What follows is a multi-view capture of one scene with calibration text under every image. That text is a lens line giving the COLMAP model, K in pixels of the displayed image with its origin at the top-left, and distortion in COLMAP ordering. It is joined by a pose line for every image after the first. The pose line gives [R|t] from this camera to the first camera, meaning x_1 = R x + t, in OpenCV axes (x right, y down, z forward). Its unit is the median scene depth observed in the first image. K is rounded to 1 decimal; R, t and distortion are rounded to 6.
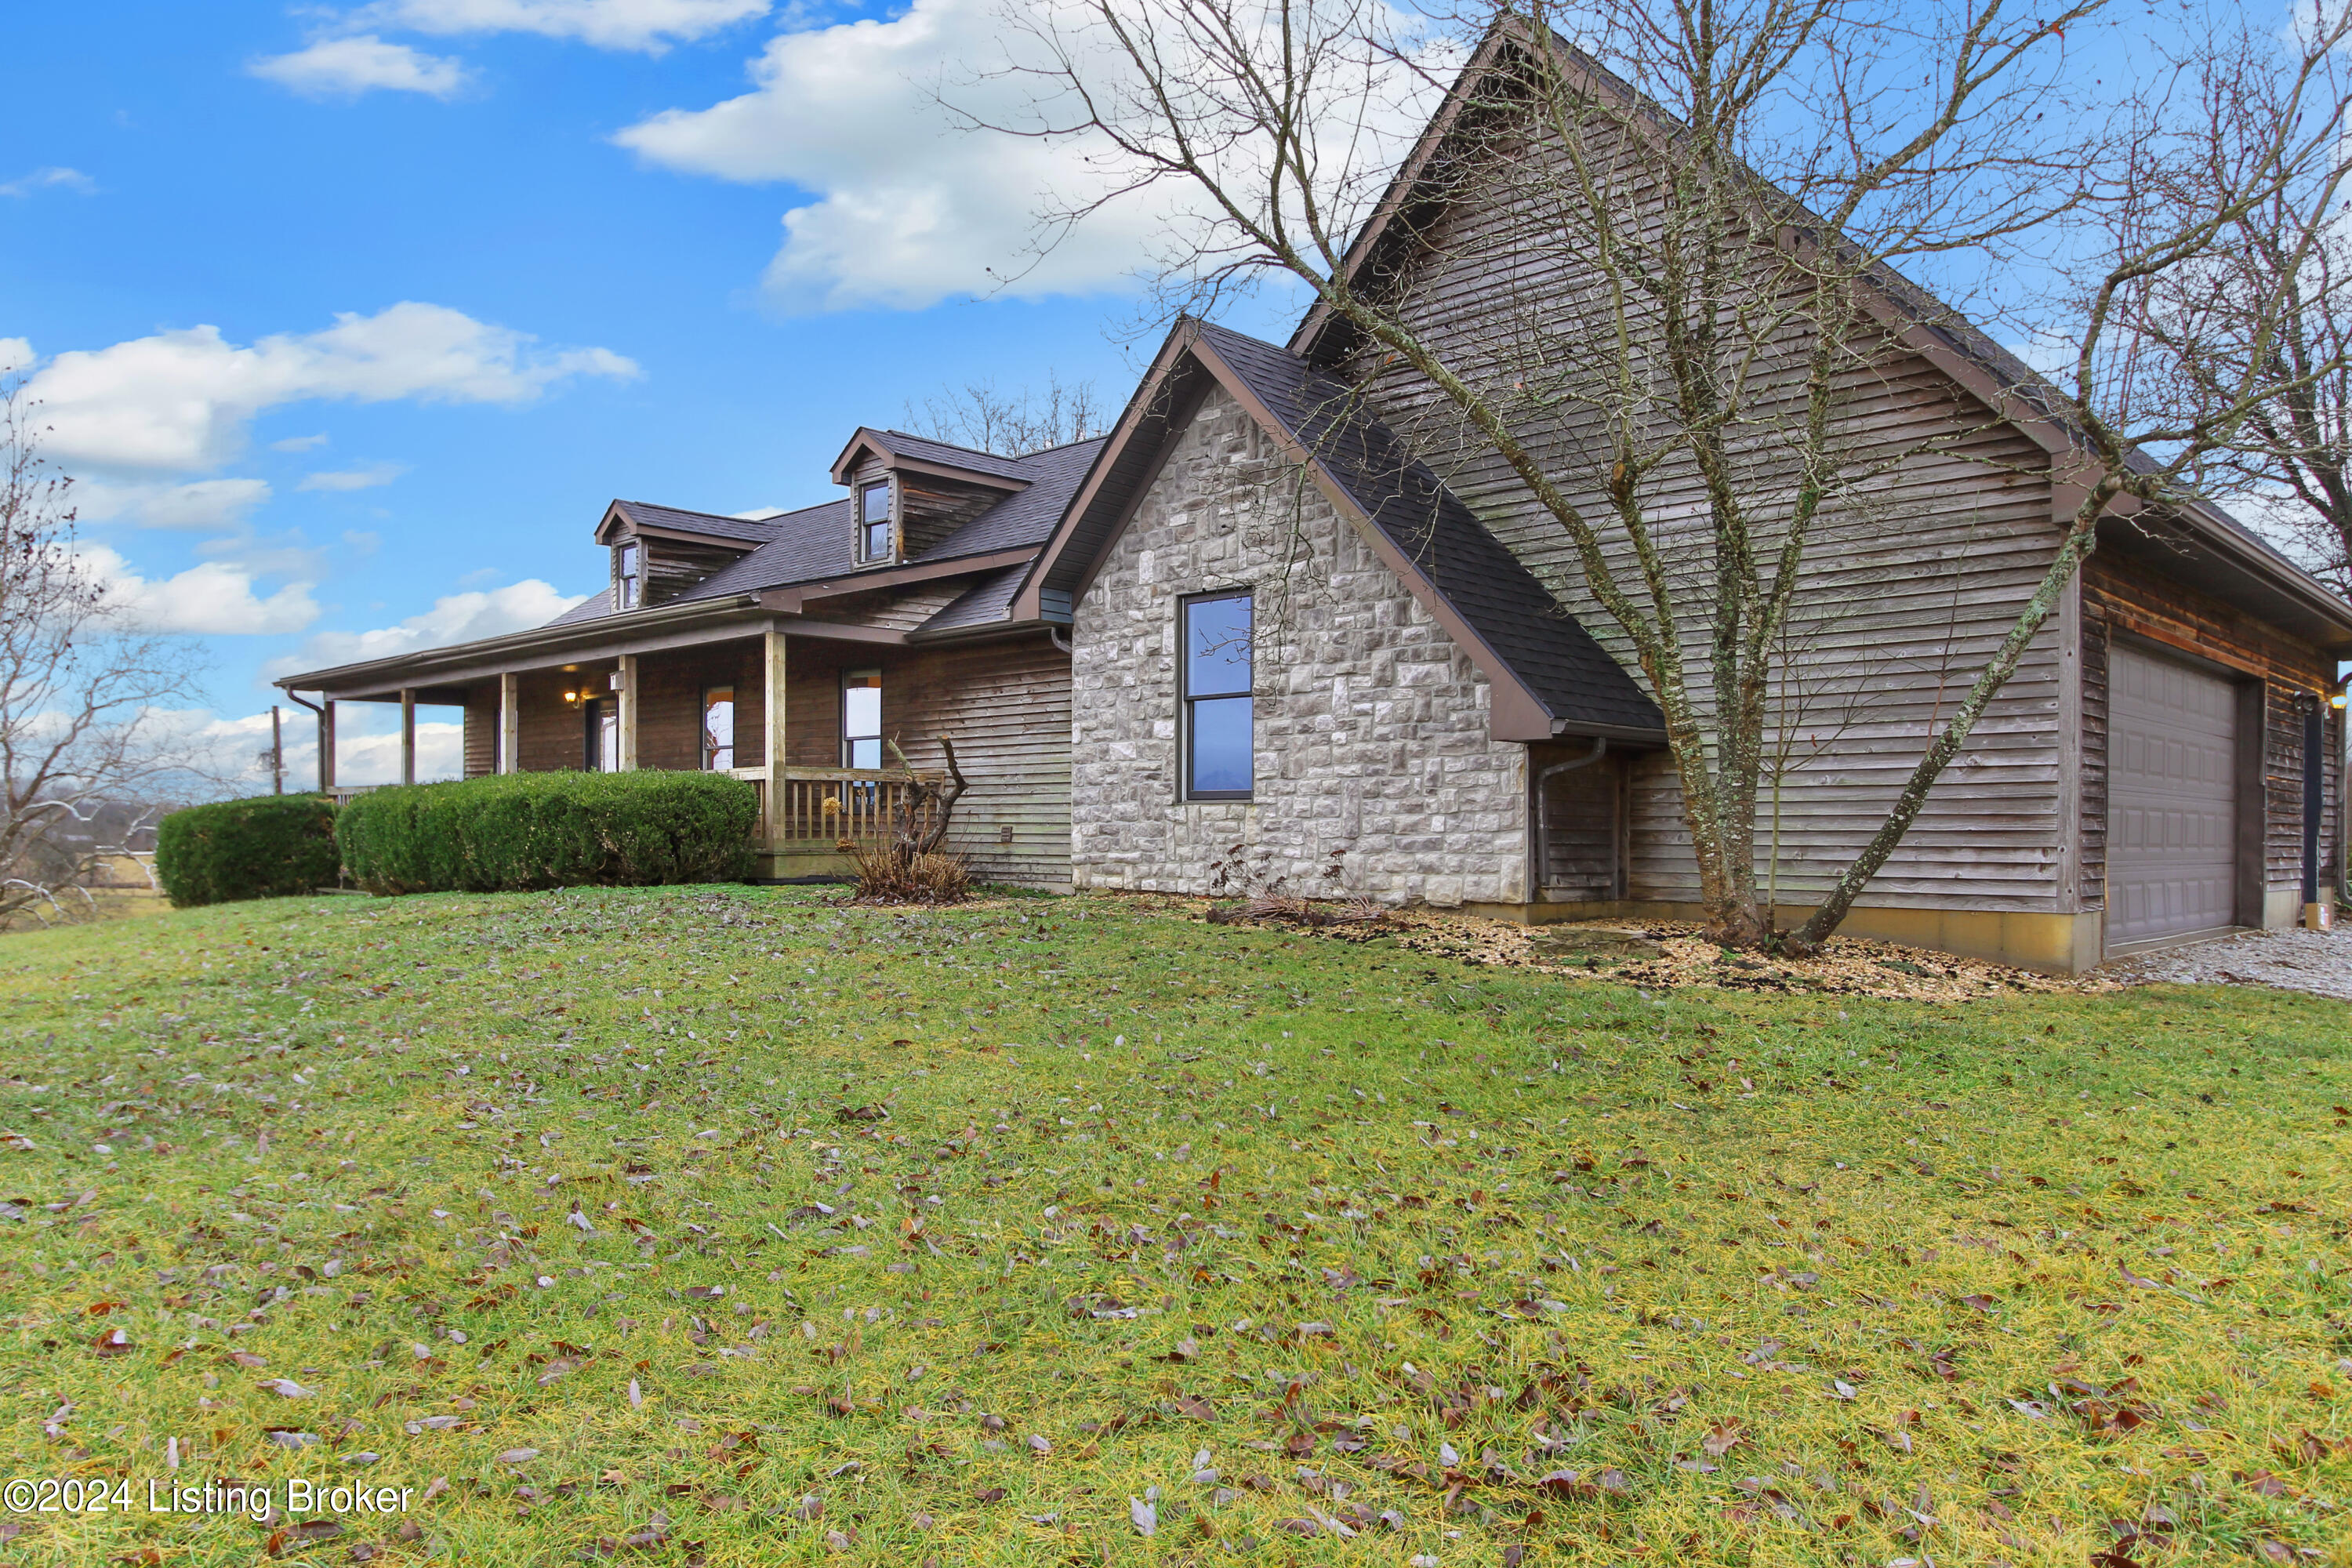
lens RADIAL K [[1629.0, 0, 1175.0], [0, 1629.0, 796.4], [0, 0, 1]] dist [-0.006592, -0.000151]
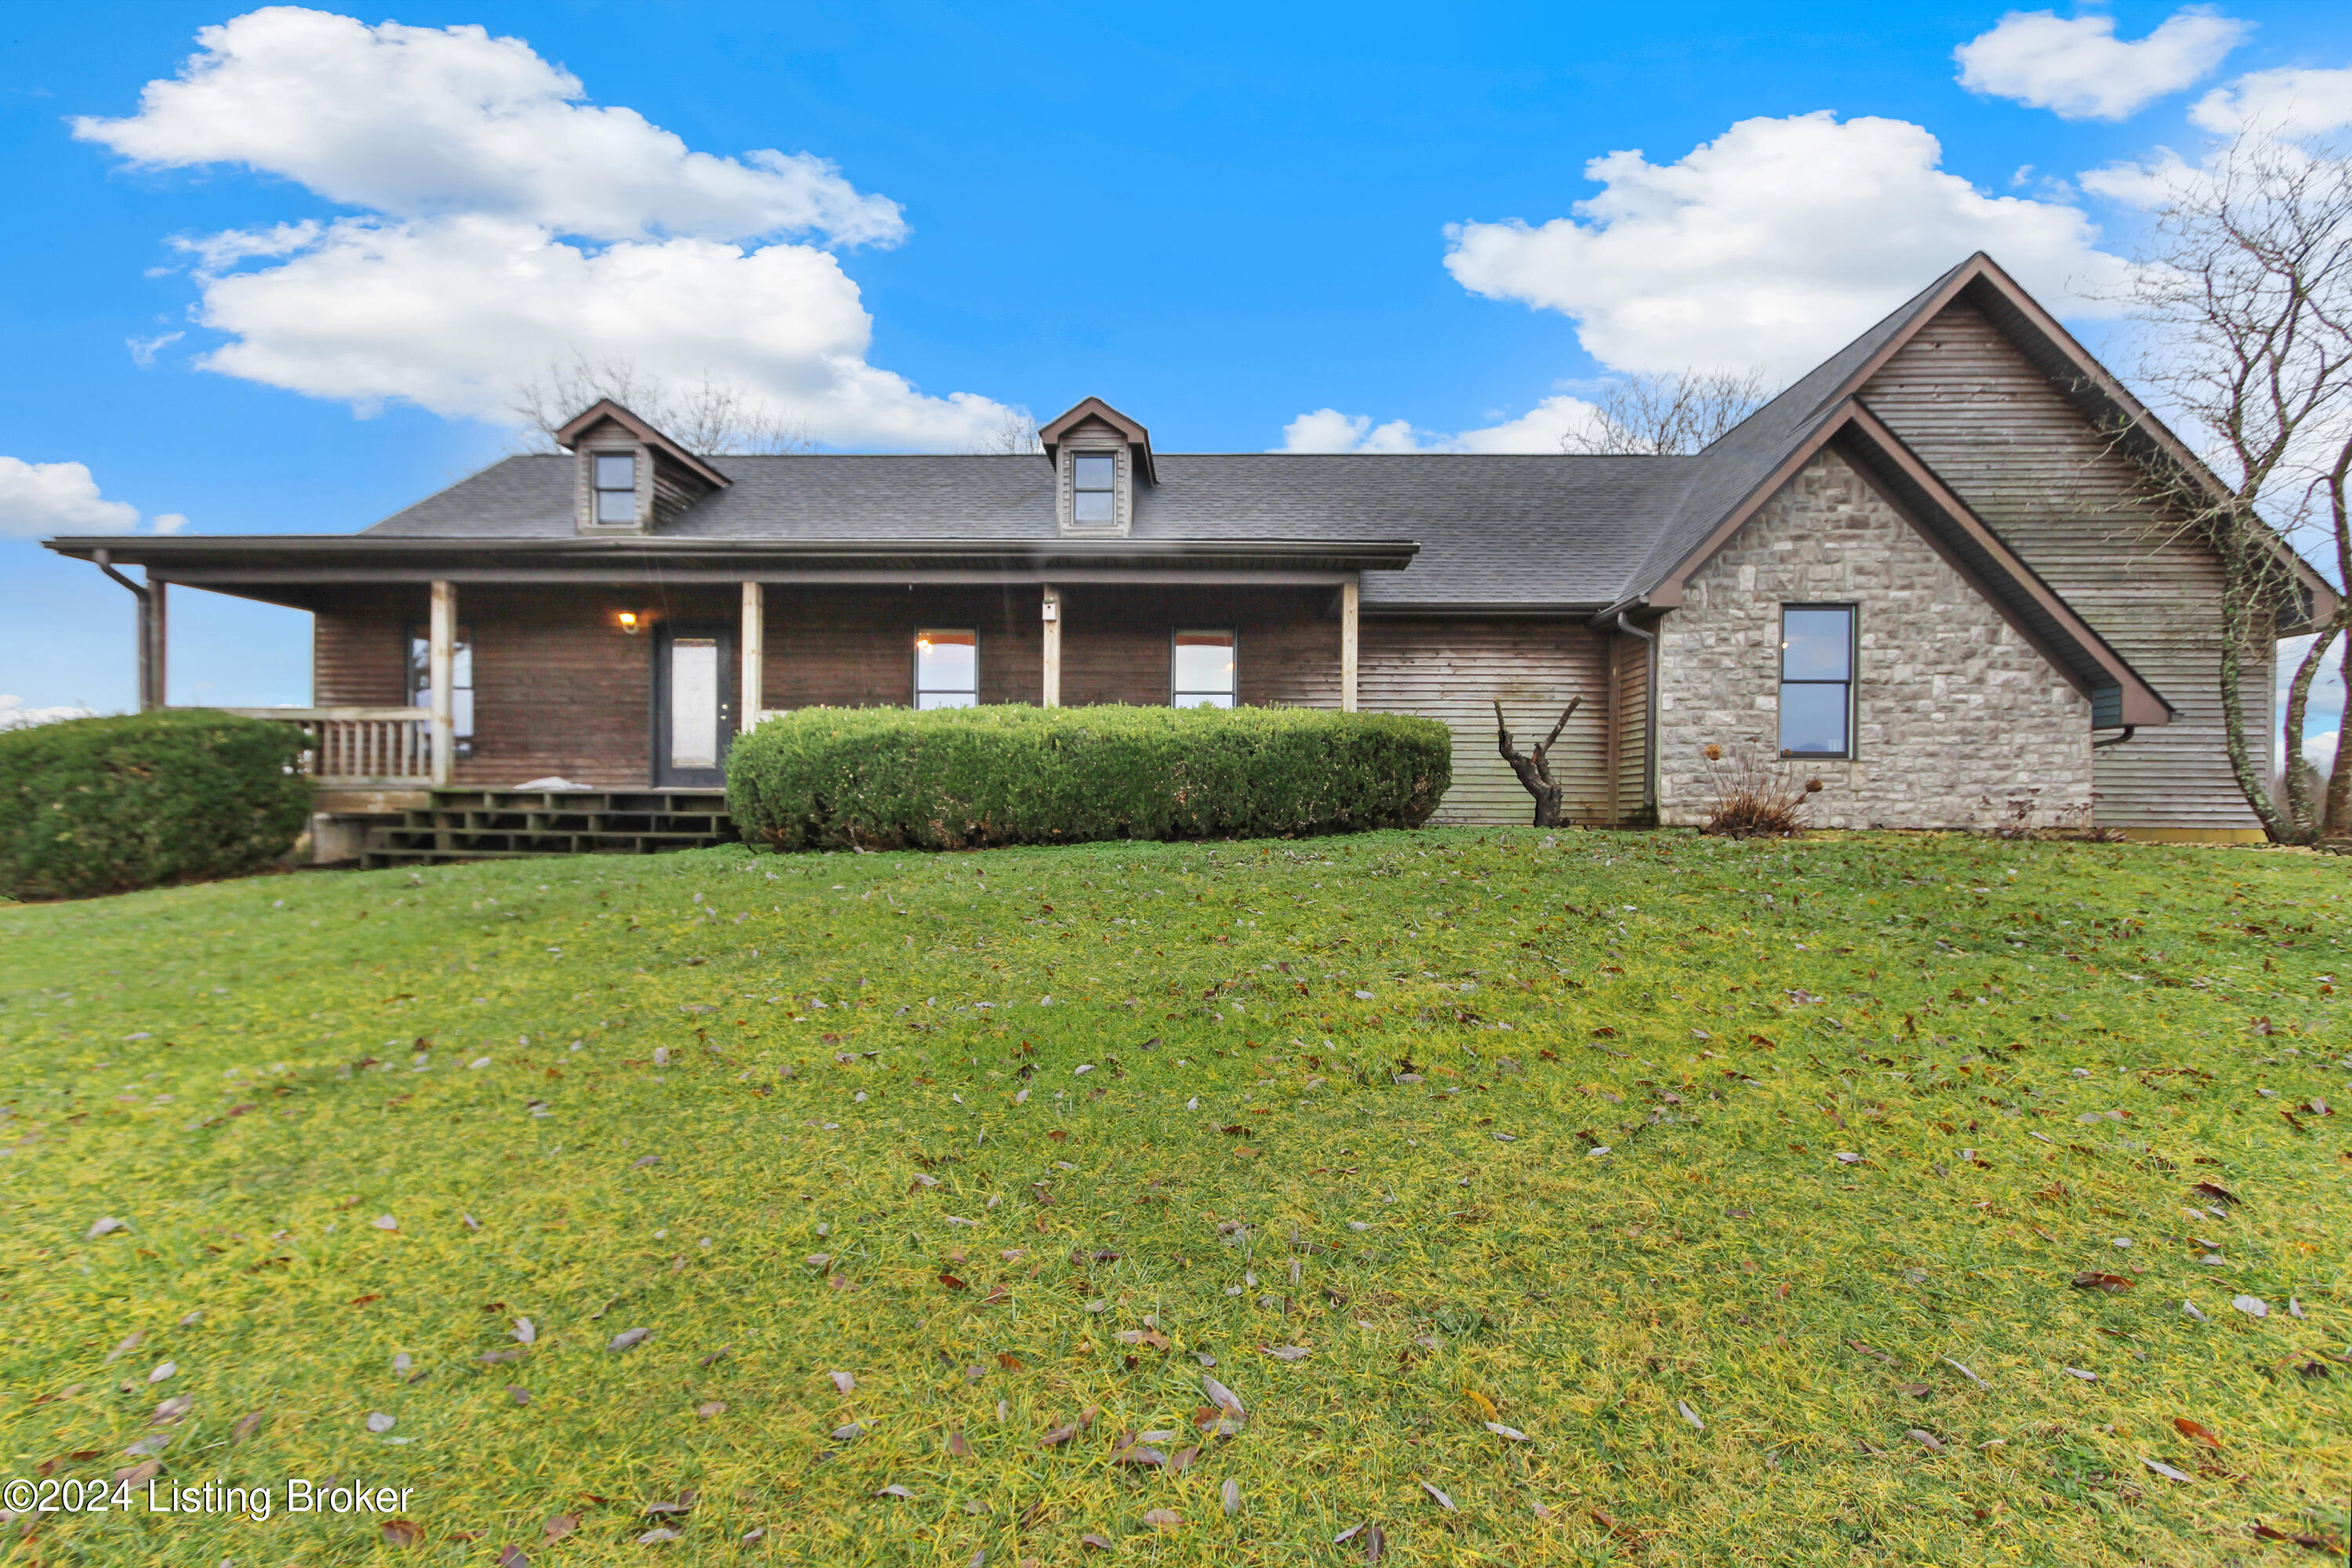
lens RADIAL K [[1085.6, 0, 1175.6], [0, 1085.6, 793.0], [0, 0, 1]] dist [0.001074, 0.000295]
pose [[0.737475, 0.011693, 0.675273, -1.010557], [-0.021335, 0.999754, 0.005988, 0.038545], [-0.675037, -0.018823, 0.737544, 0.716063]]
